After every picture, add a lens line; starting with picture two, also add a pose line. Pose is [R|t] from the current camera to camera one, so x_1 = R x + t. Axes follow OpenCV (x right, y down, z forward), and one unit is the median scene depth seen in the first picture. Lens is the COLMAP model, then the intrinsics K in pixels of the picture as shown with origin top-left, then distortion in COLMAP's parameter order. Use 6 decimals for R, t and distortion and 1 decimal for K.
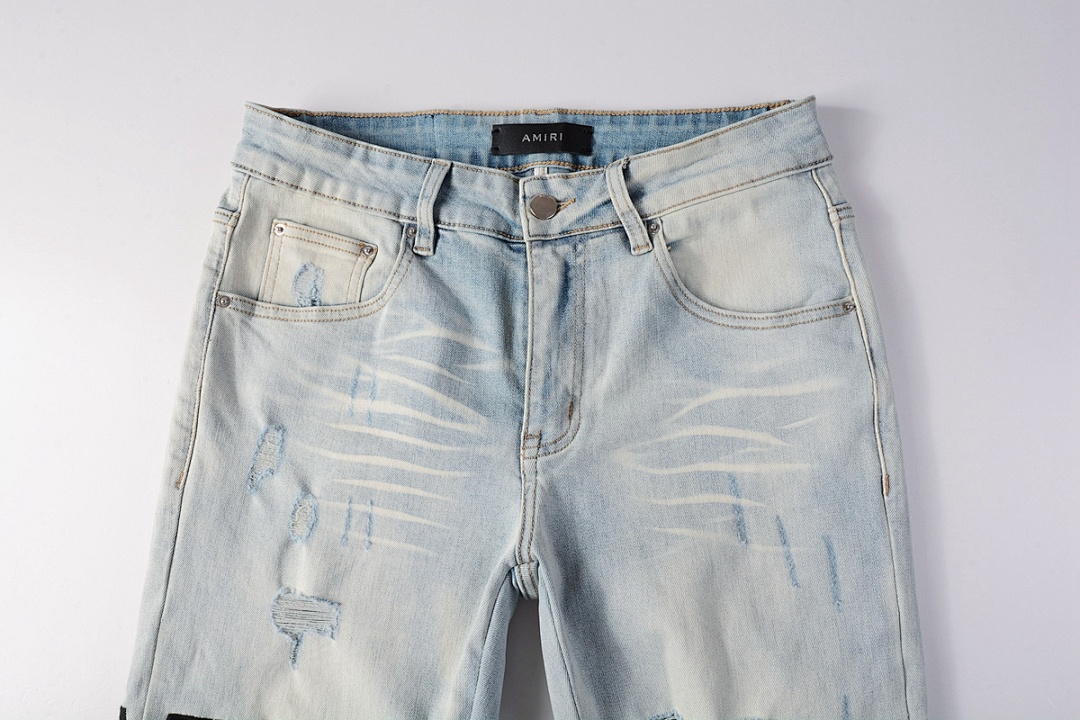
lens RADIAL K [[776.4, 0, 540.0], [0, 776.4, 360.0], [0, 0, 1]] dist [-0.003241, -0.000254]
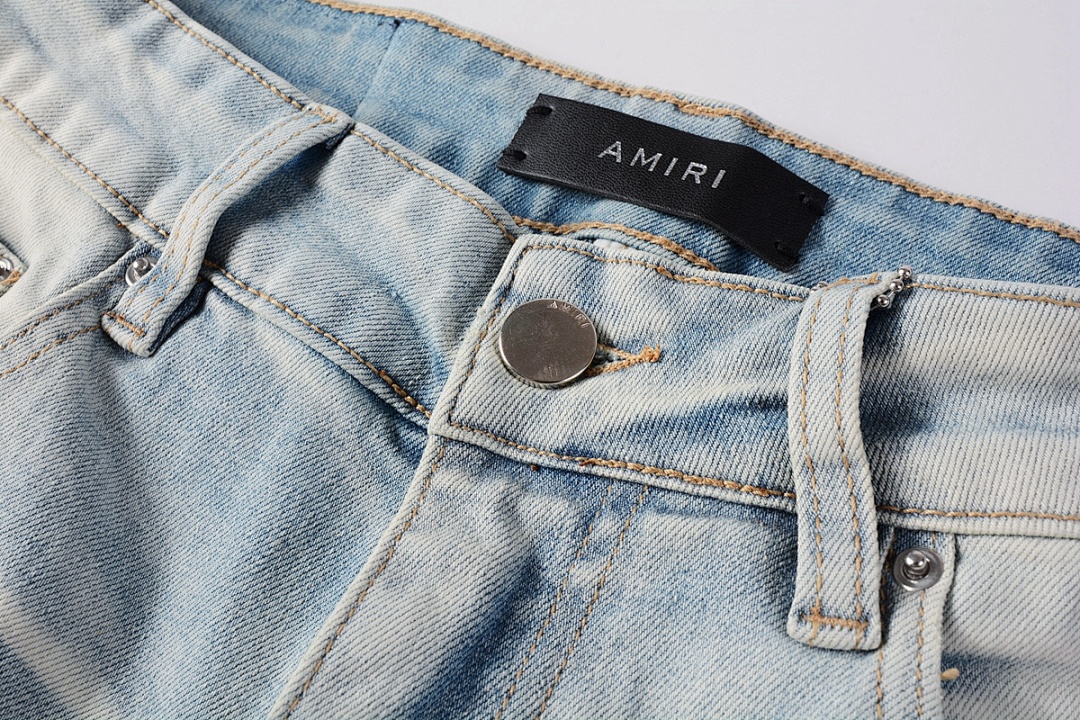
lens RADIAL K [[1225.5, 0, 540.0], [0, 1225.5, 360.0], [0, 0, 1]] dist [-0.077487, -0.010460]
pose [[0.902225, 0.375416, -0.212254, 0.092374], [-0.423102, 0.865826, -0.267077, -0.074673], [0.083510, 0.330769, 0.940010, 0.586486]]
